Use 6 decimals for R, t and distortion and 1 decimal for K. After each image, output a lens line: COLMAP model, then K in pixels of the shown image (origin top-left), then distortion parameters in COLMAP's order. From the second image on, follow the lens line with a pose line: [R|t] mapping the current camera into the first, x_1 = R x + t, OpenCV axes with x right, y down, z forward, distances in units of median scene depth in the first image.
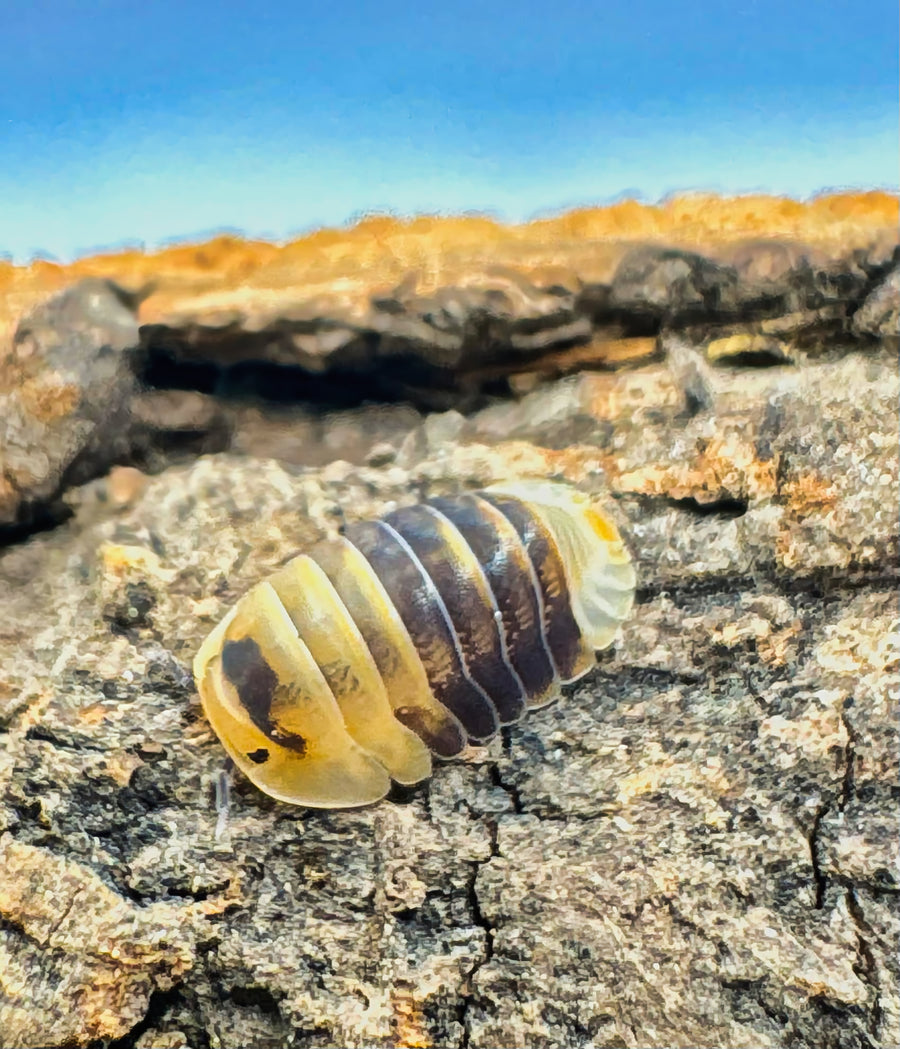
lens RADIAL K [[1168.5, 0, 449.6], [0, 1168.5, 524.9], [0, 0, 1]] dist [0.013116, 0.000000]
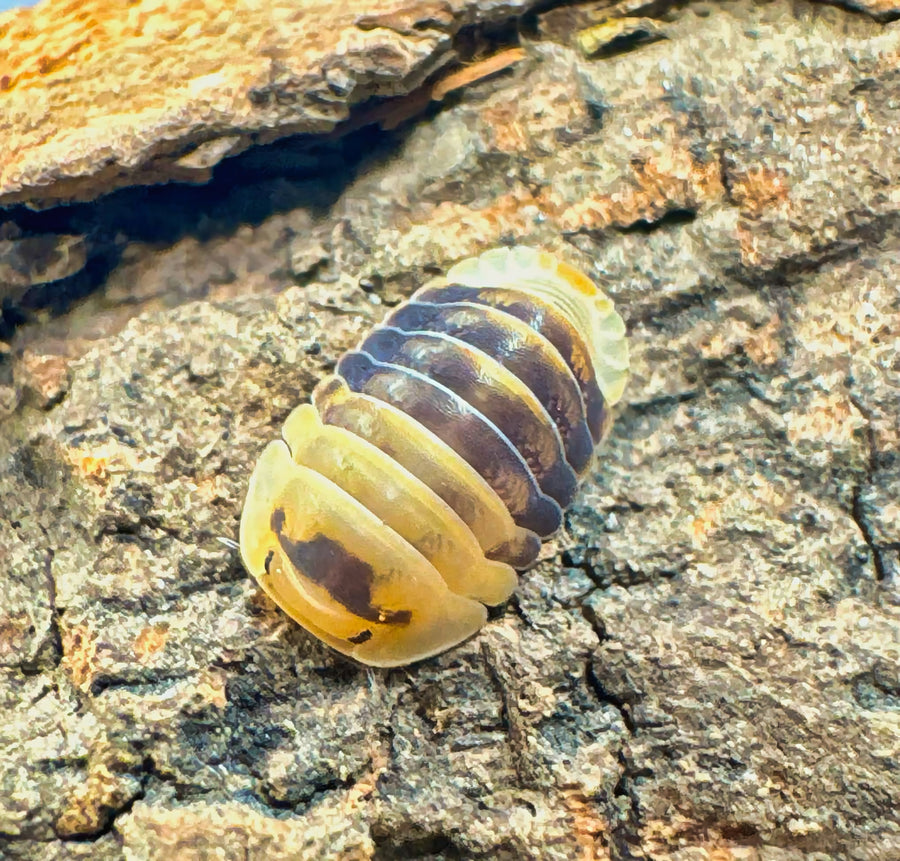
lens RADIAL K [[1065.3, 0, 450.8], [0, 1065.3, 430.3], [0, 0, 1]] dist [0.018936, 0.000000]
pose [[0.930240, -0.321536, 0.176829, -0.189730], [0.263808, 0.920951, 0.286799, -0.190136], [-0.255067, -0.220143, 0.941529, 0.177984]]
